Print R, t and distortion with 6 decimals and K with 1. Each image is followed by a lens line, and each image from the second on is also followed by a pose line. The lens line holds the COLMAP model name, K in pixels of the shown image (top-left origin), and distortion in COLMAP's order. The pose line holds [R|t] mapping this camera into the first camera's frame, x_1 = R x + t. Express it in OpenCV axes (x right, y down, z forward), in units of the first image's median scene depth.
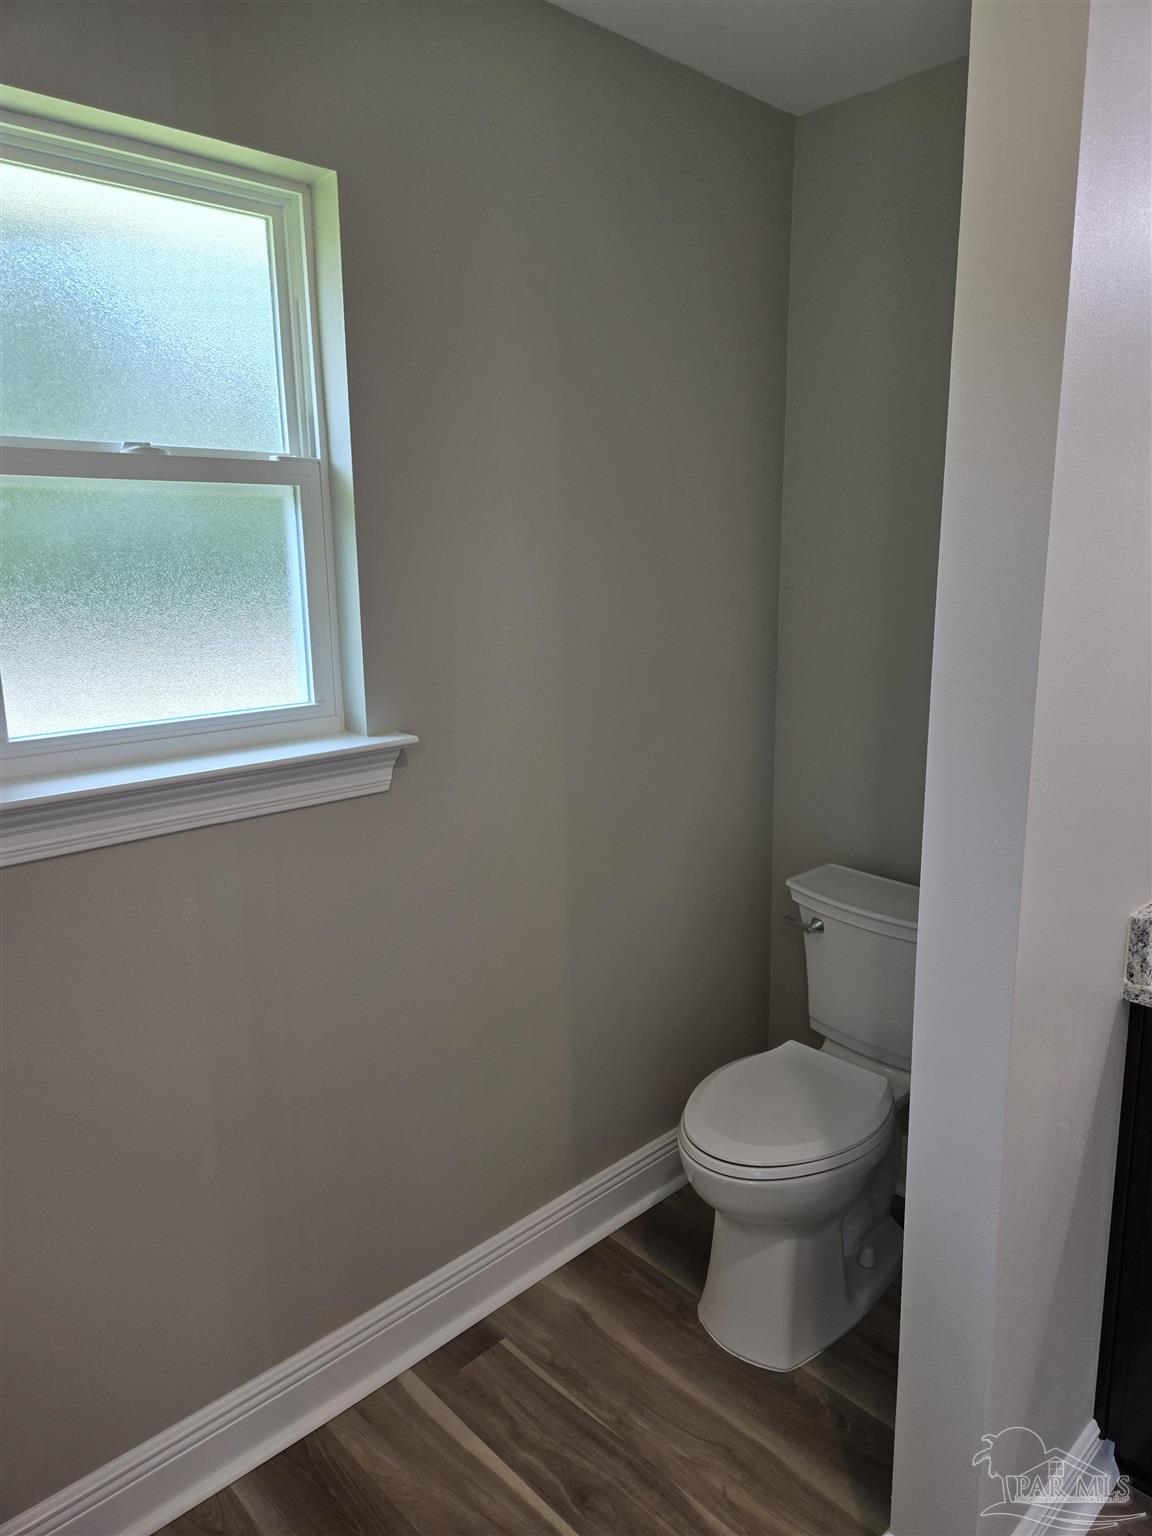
lens RADIAL K [[1026.1, 0, 558.3], [0, 1026.1, 762.7], [0, 0, 1]] dist [0.084791, -0.069629]
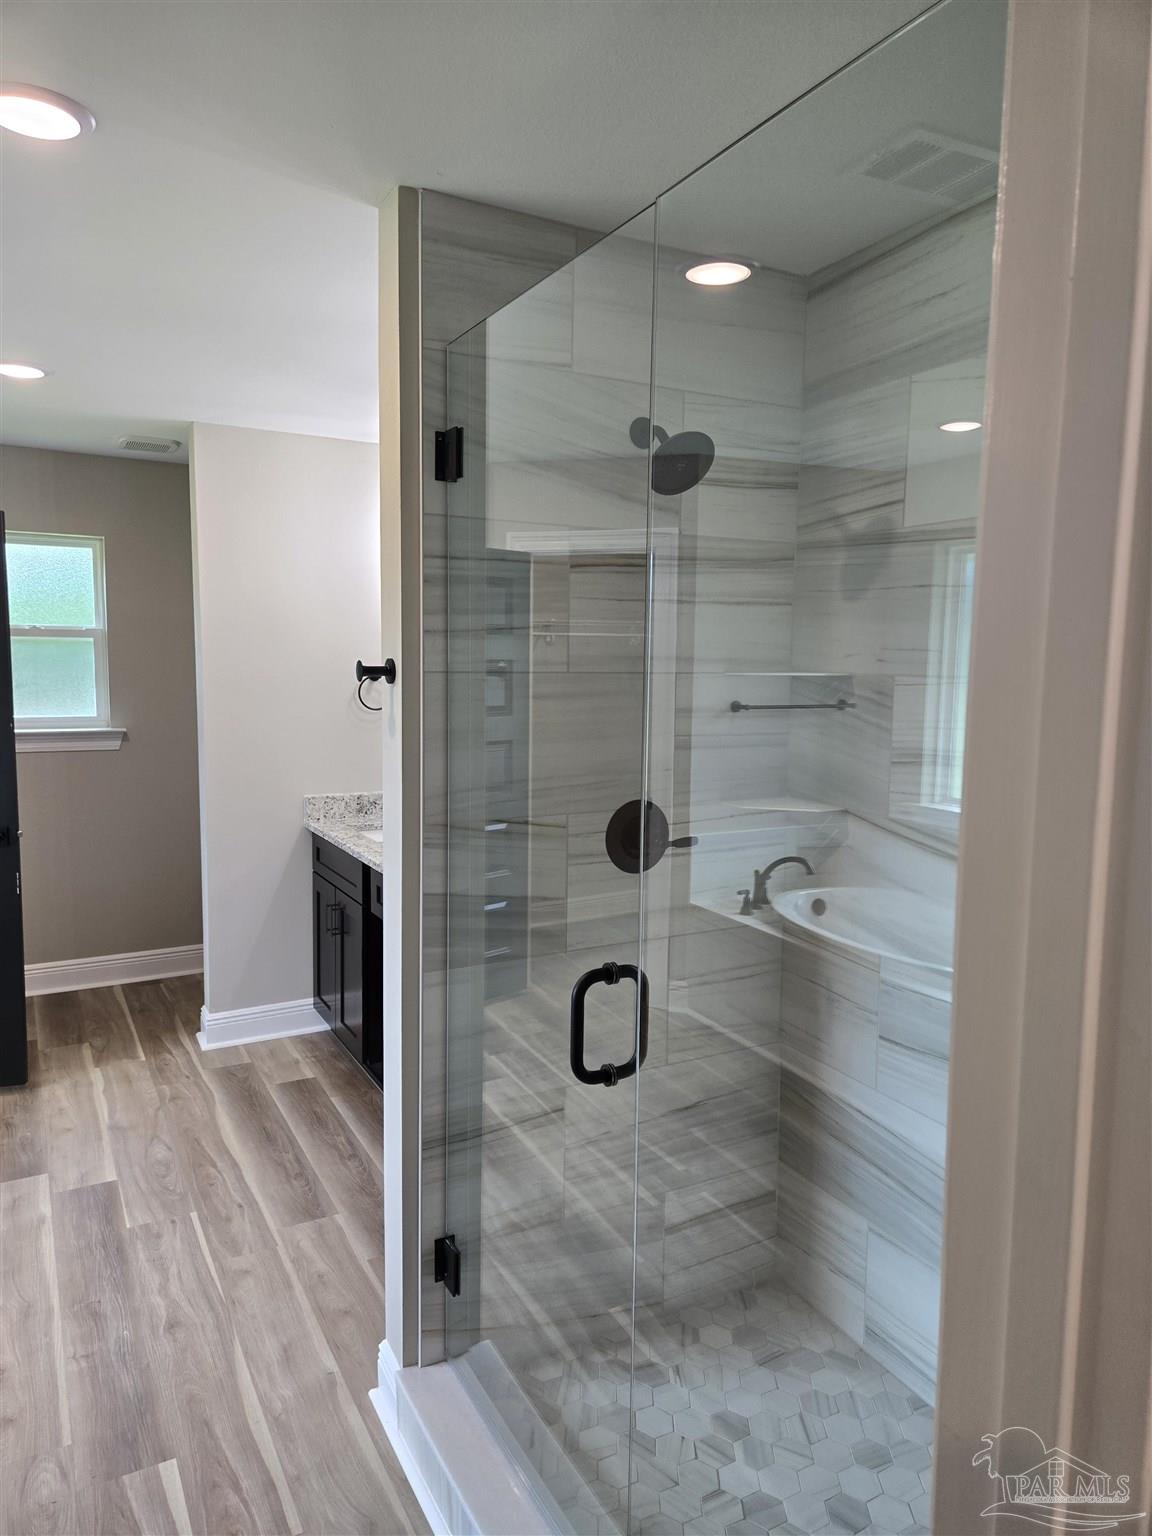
lens RADIAL K [[1026.1, 0, 558.3], [0, 1026.1, 762.7], [0, 0, 1]] dist [0.084791, -0.069629]
pose [[0.965547, 0.053990, -0.254565, 1.650898], [-0.078753, 0.992993, -0.088106, 0.212210], [0.248024, 0.105119, 0.963034, -1.333819]]
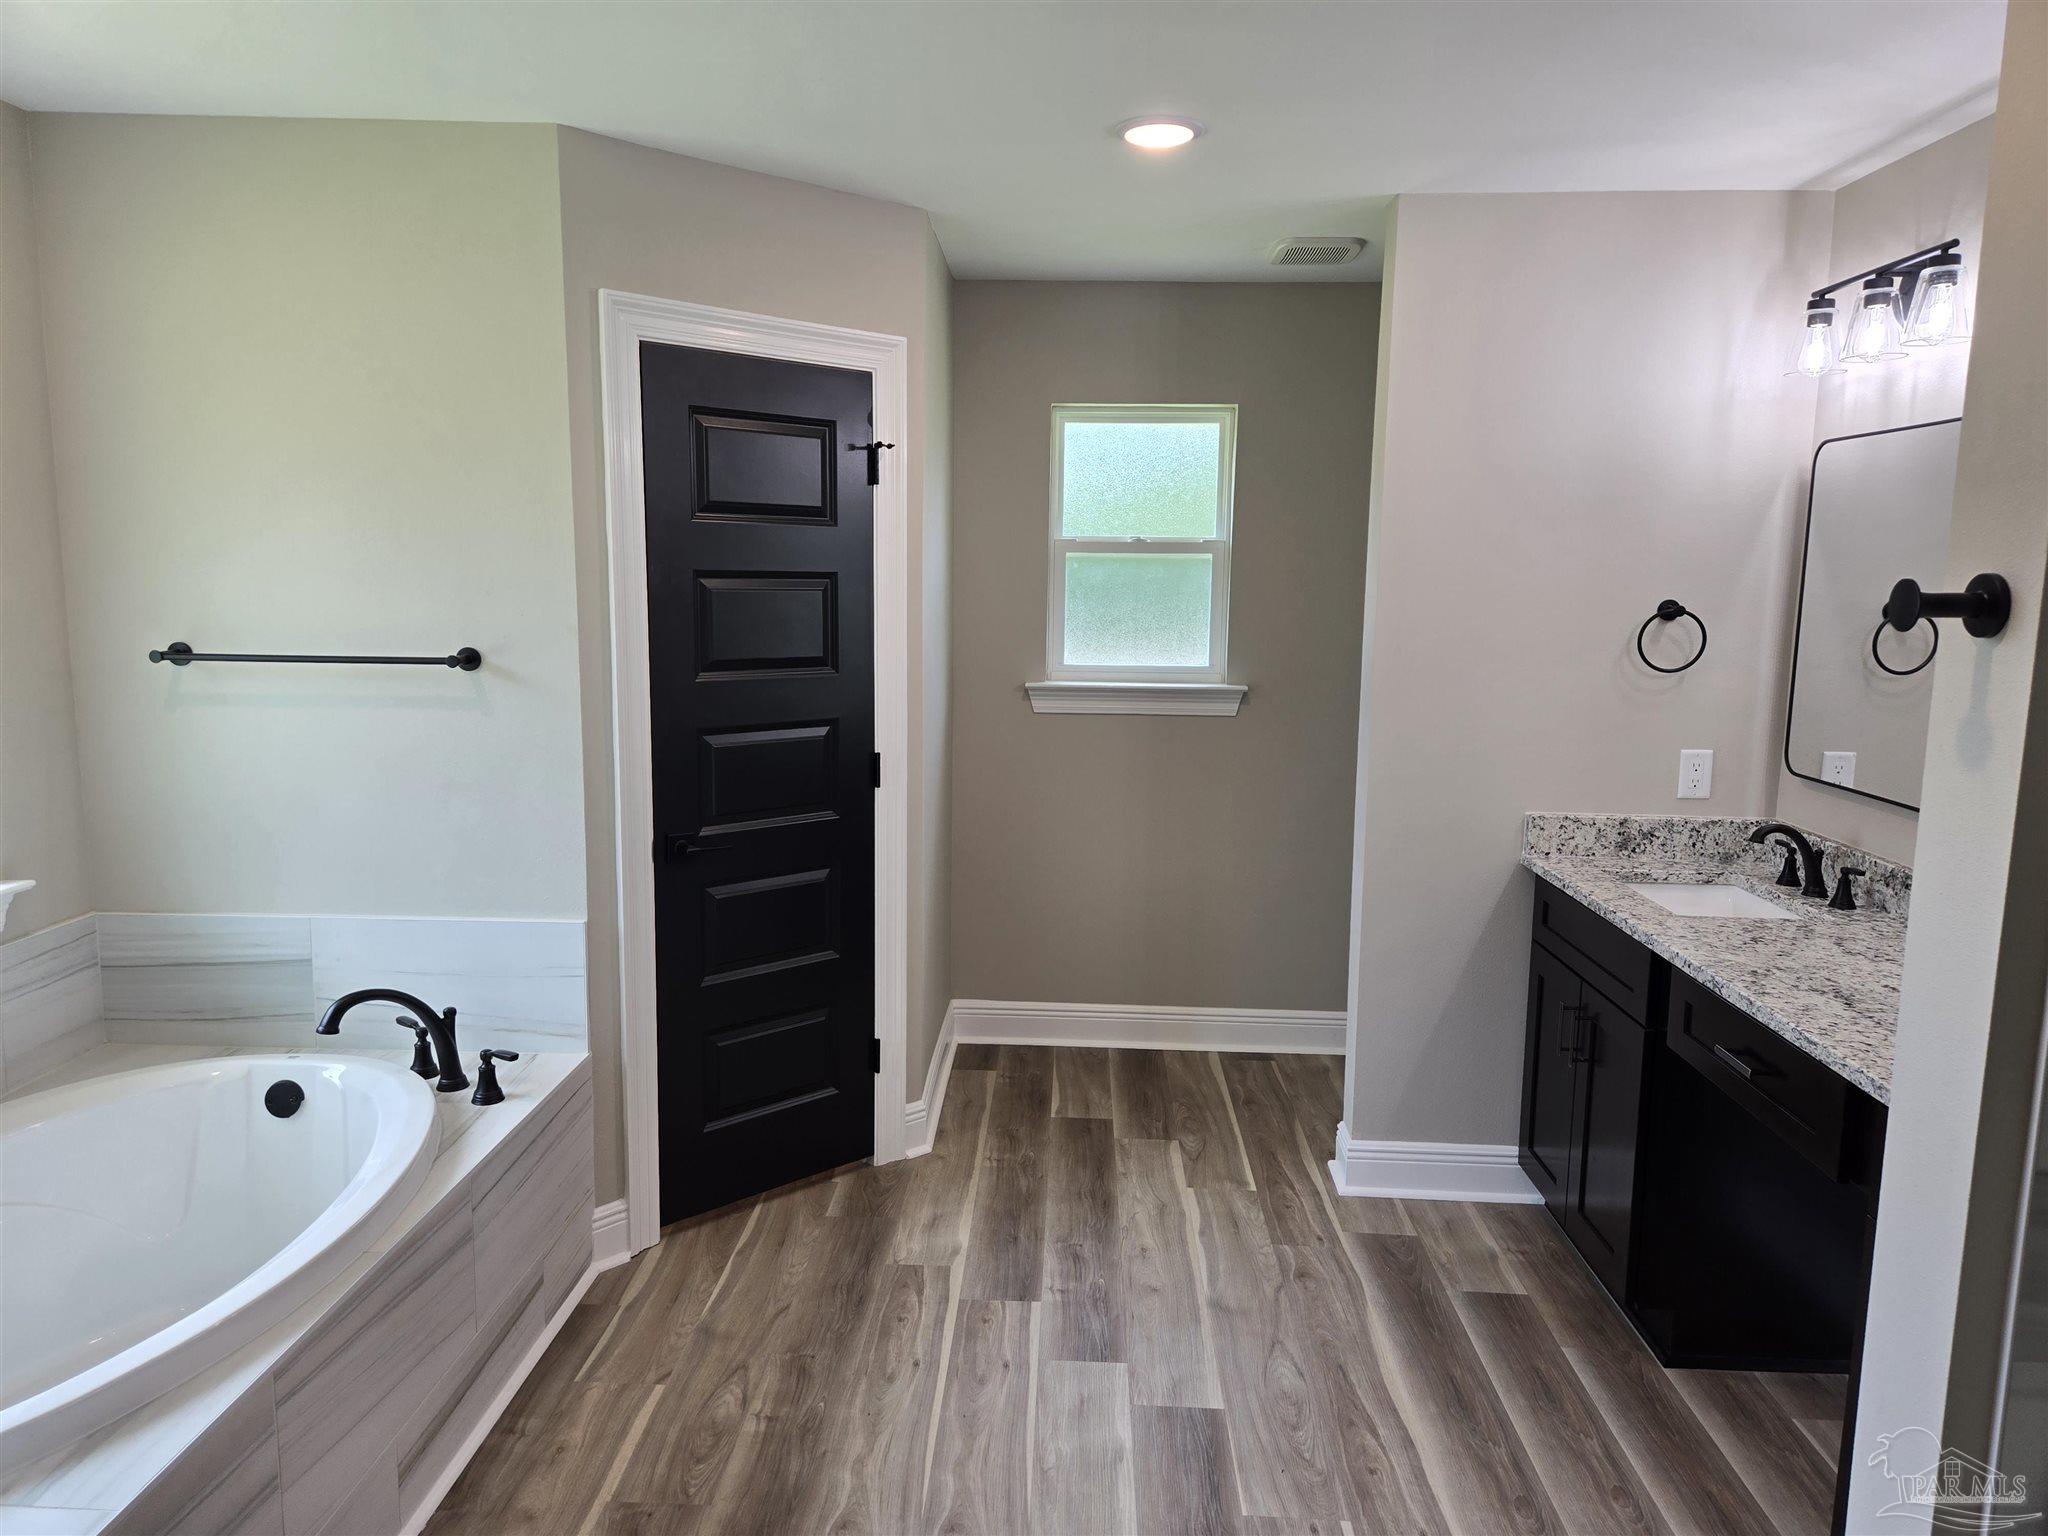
lens RADIAL K [[1368.1, 0, 1024.0], [0, 1368.1, 768.0], [0, 0, 1]] dist [0.084791, -0.069629]
pose [[0.703363, 0.126119, -0.699553, 1.319711], [-0.166560, 0.985978, 0.010291, 0.159285], [0.691041, 0.109279, 0.714507, -1.023417]]
